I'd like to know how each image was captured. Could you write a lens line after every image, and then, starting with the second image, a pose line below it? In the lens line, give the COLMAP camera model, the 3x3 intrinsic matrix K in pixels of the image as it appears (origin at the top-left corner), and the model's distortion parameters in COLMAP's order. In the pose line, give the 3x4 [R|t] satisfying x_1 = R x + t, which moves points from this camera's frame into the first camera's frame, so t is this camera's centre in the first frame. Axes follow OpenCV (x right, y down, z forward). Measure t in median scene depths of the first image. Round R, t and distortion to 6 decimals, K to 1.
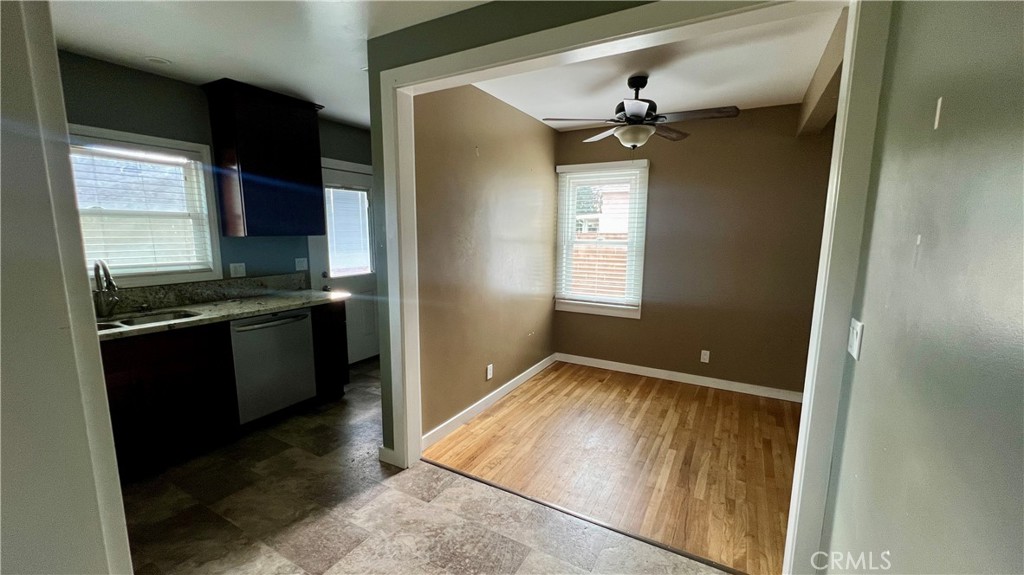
lens RADIAL K [[409.5, 0, 511.7], [0, 409.5, 291.1], [0, 0, 1]] dist [-0.000873, 0.000582]
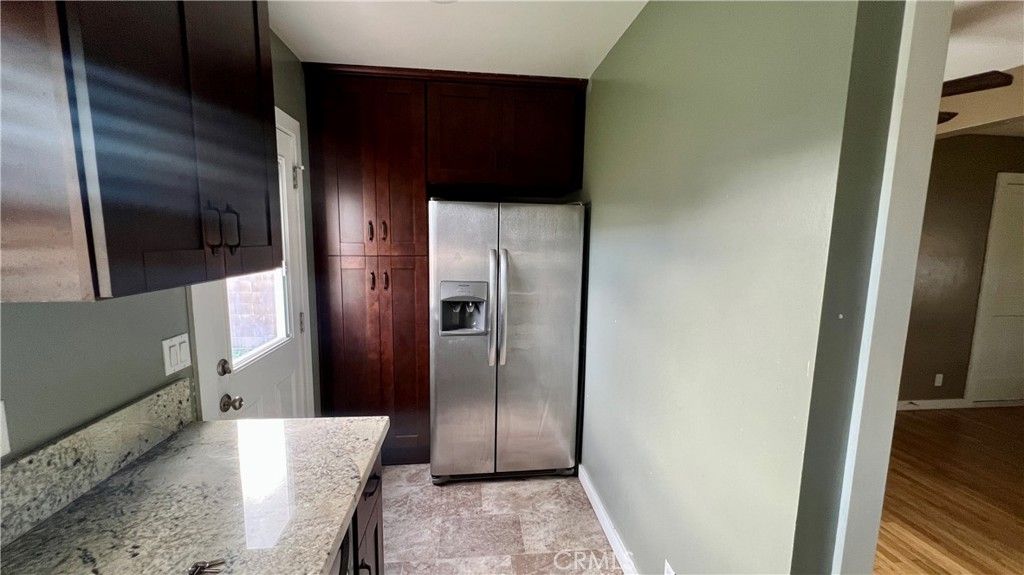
lens RADIAL K [[409.5, 0, 511.1], [0, 409.5, 294.6], [0, 0, 1]] dist [-0.000873, 0.000582]
pose [[0.805097, -0.069032, 0.589113, -0.555202], [0.073122, 0.997180, 0.016919, -0.115254], [-0.588619, 0.029456, 0.807874, 0.633066]]
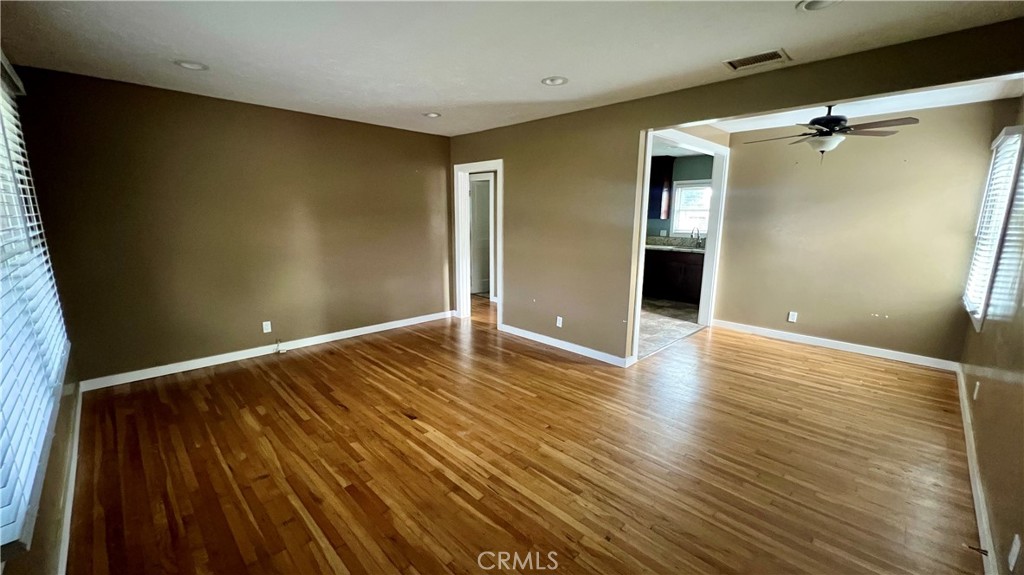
lens RADIAL K [[409.5, 0, 513.3], [0, 409.5, 291.3], [0, 0, 1]] dist [-0.000873, 0.000582]
pose [[-0.267122, 0.177086, -0.947252, 1.594997], [-0.145477, 0.964295, 0.221296, -0.066797], [0.952619, 0.196917, -0.231822, 0.392506]]
